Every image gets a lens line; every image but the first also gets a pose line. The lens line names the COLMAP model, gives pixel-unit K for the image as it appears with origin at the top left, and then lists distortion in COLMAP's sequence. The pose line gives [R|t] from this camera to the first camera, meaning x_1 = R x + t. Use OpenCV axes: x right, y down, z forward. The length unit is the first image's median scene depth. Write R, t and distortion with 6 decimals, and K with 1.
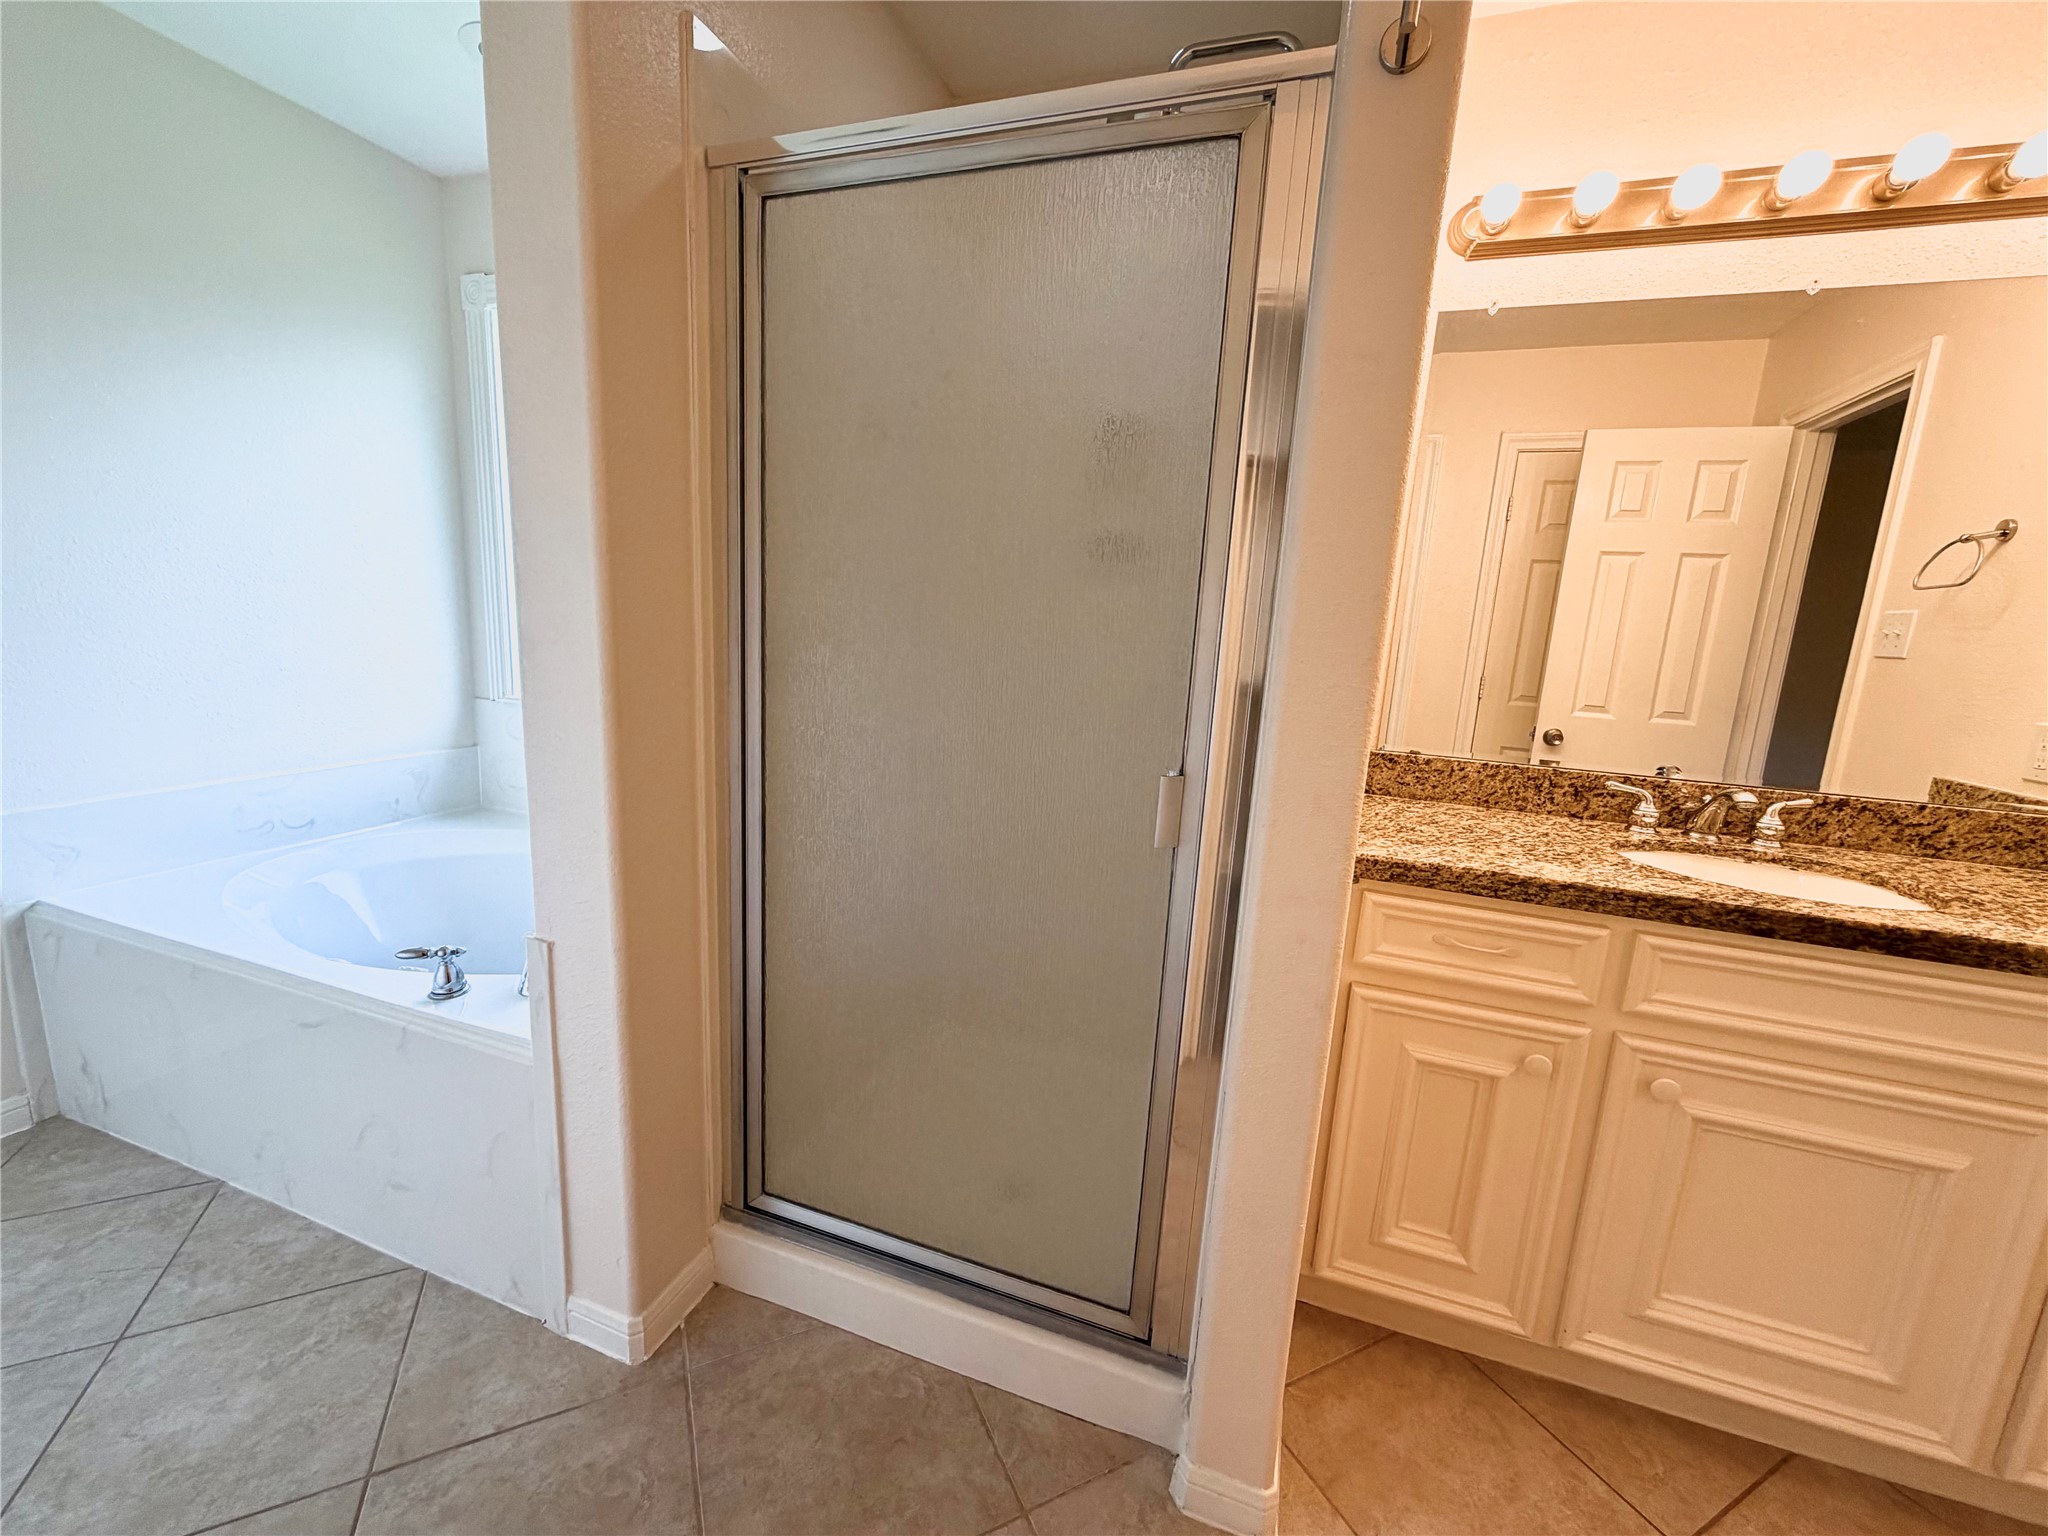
lens RADIAL K [[815.4, 0, 1022.4], [0, 815.4, 769.8], [0, 0, 1]] dist [-0.000975, 0.000875]
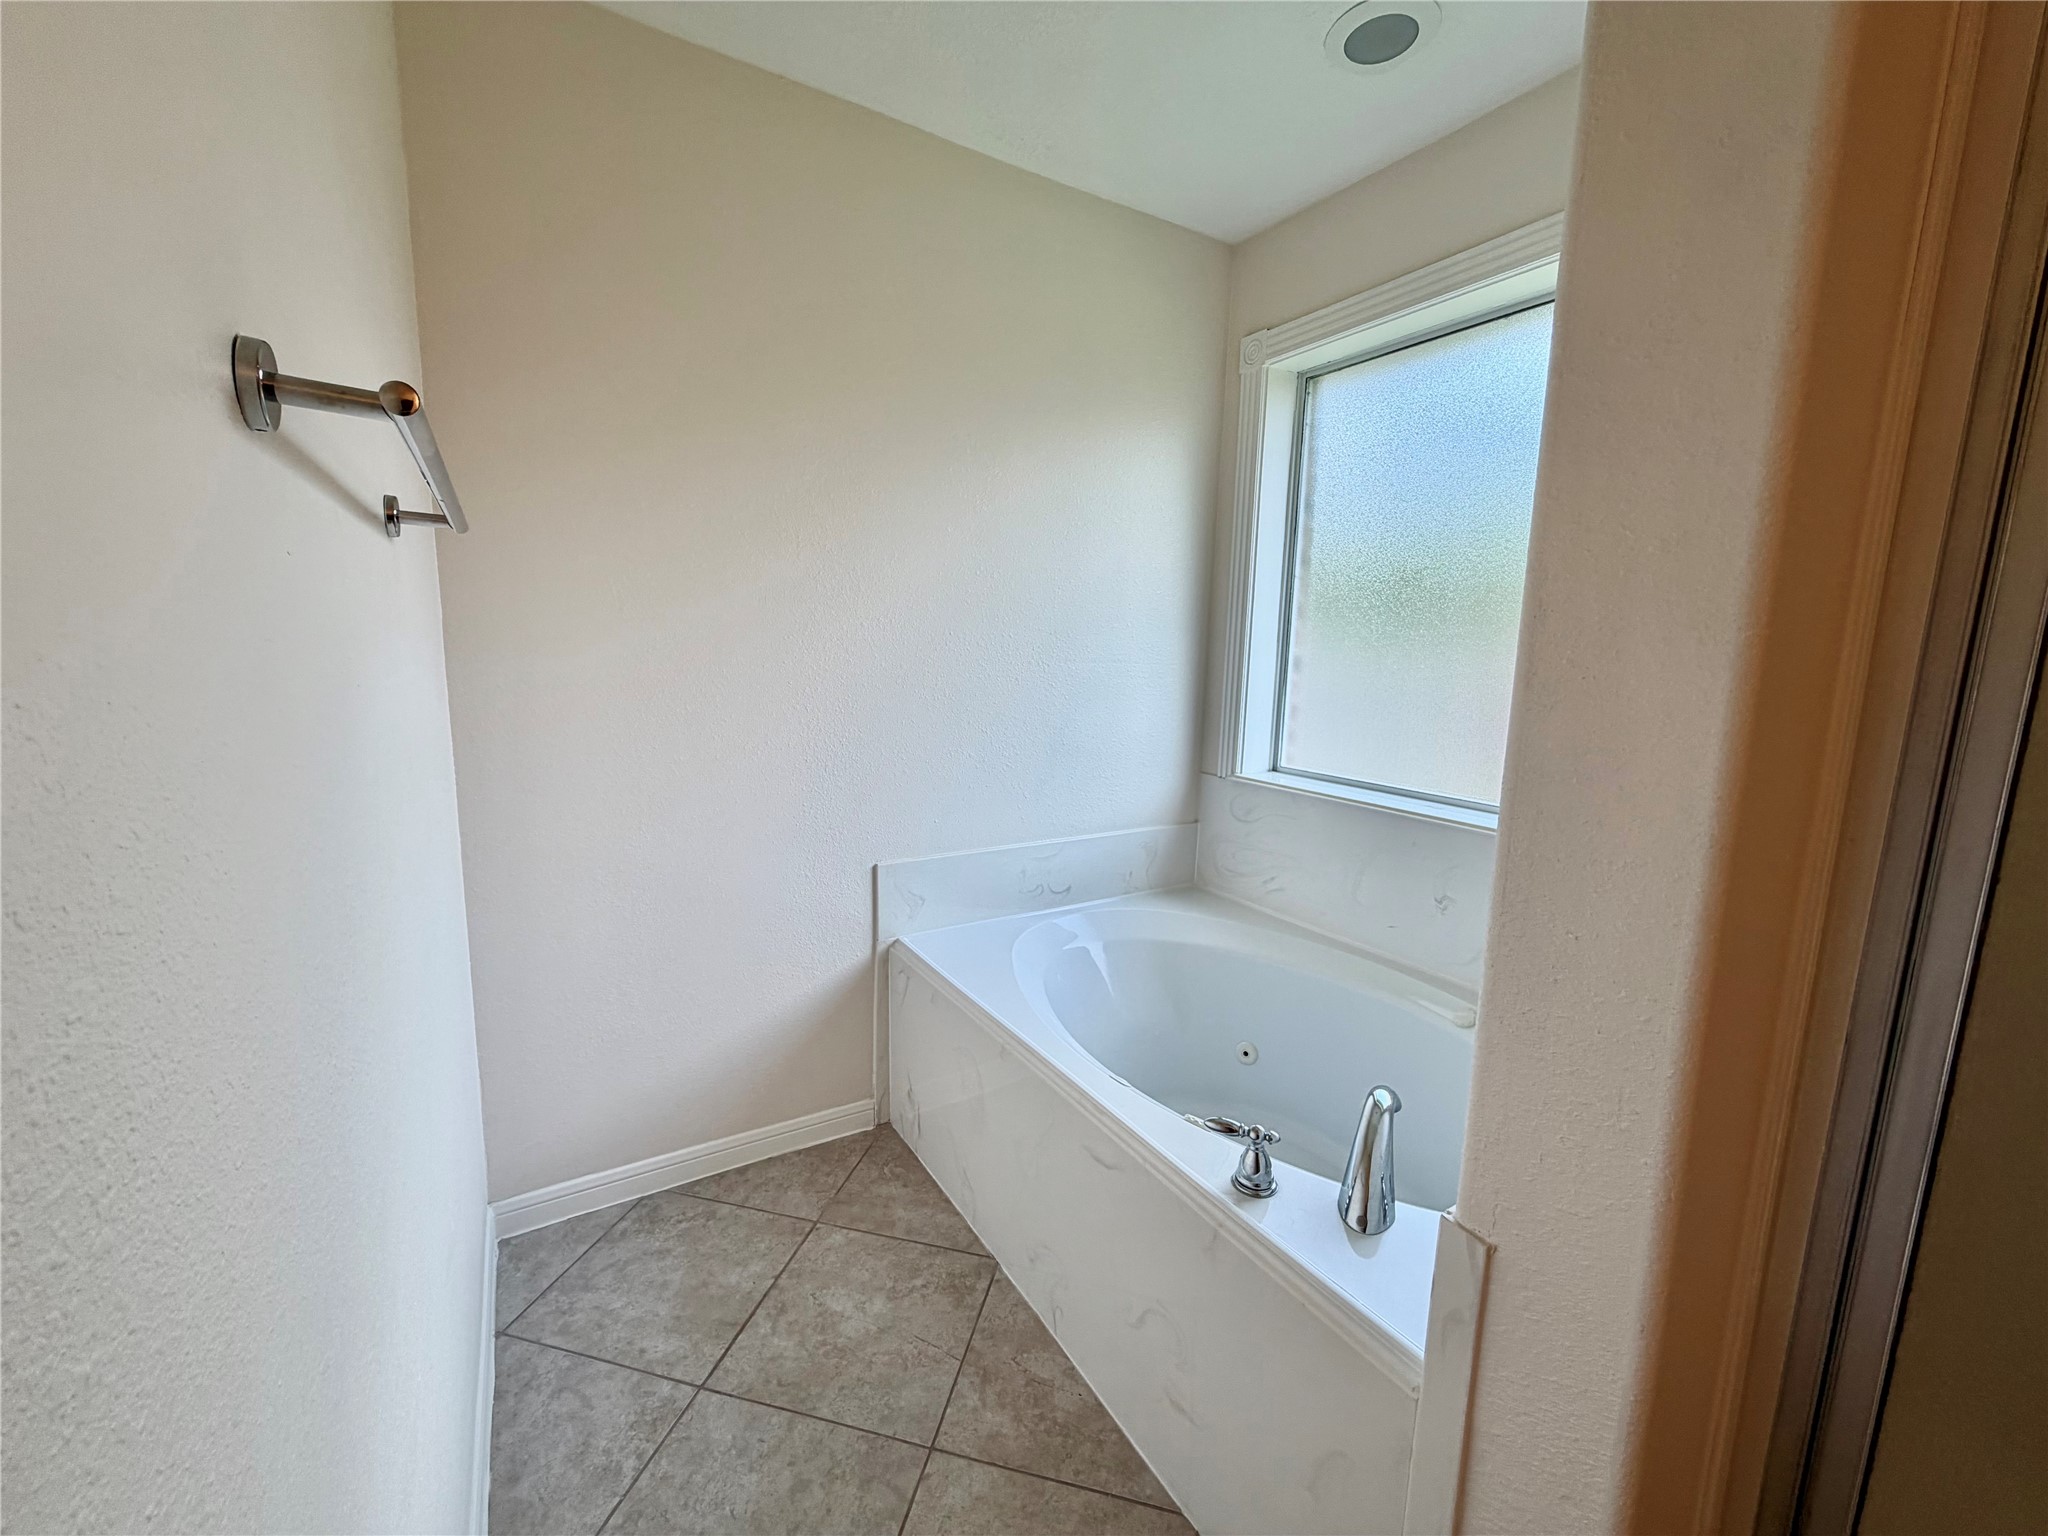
lens RADIAL K [[815.4, 0, 1022.4], [0, 815.4, 769.8], [0, 0, 1]] dist [-0.000975, 0.000875]
pose [[0.771372, 0.060272, -0.633524, -0.394977], [-0.098535, 0.994811, -0.025331, -0.080962], [0.628710, 0.081964, 0.773308, 0.215998]]
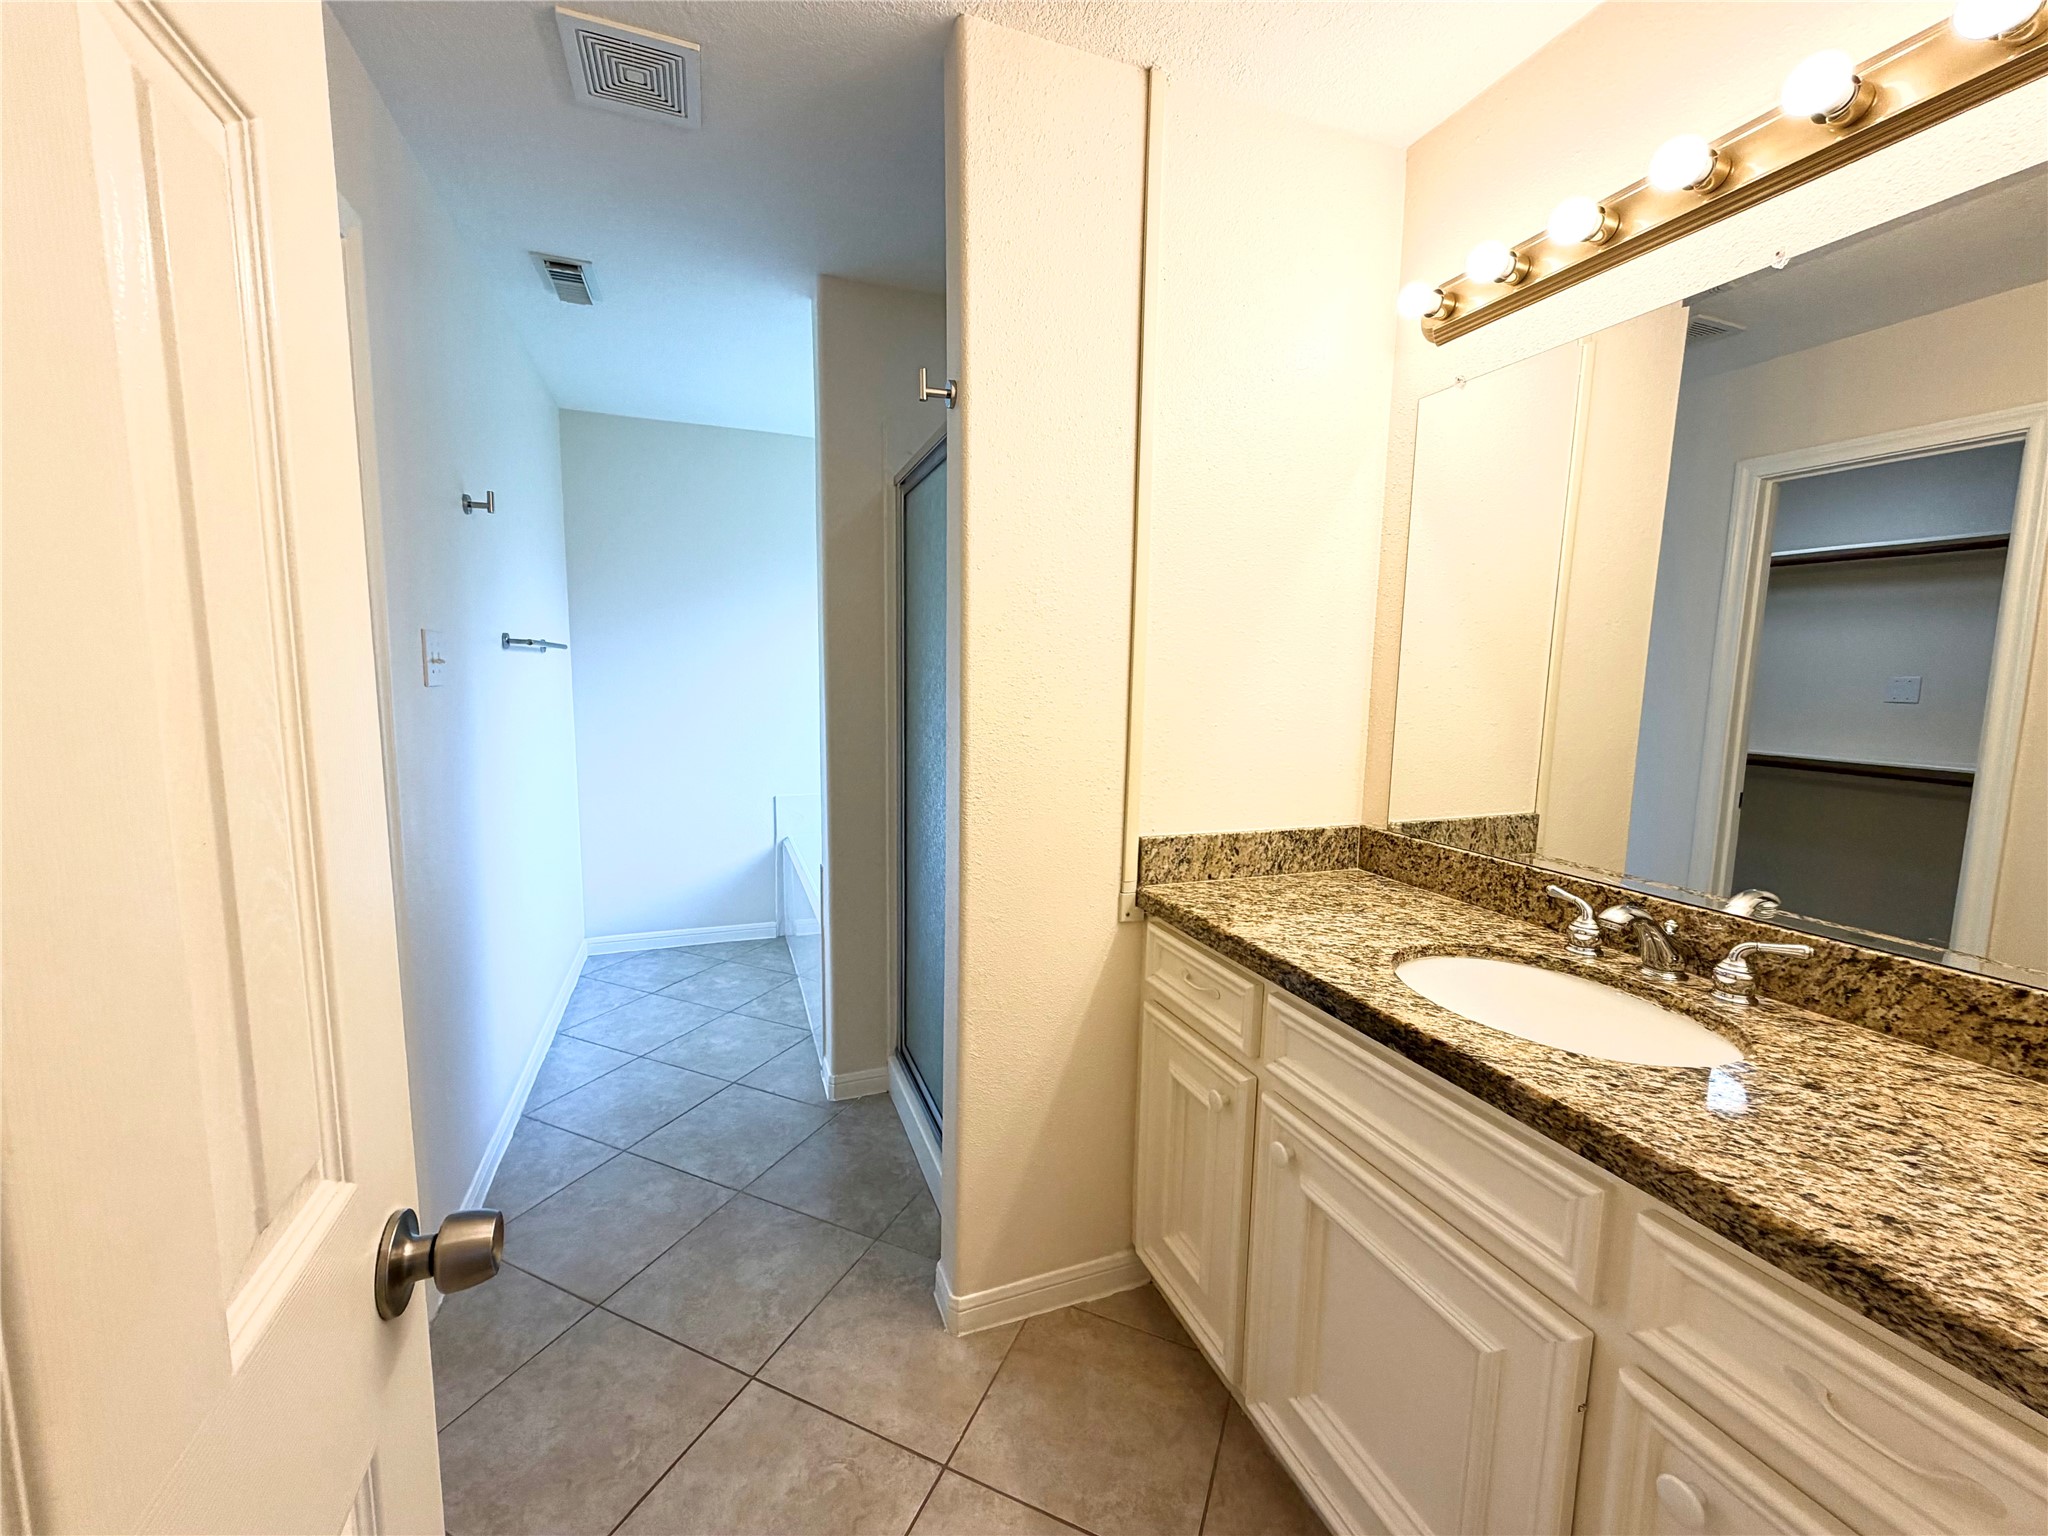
lens RADIAL K [[815.4, 0, 1022.4], [0, 815.4, 769.8], [0, 0, 1]] dist [-0.000975, 0.000875]
pose [[0.643221, 0.046010, -0.764297, 1.061193], [-0.120080, 0.991903, -0.041345, -0.004315], [0.756206, 0.118371, 0.643537, 0.029204]]
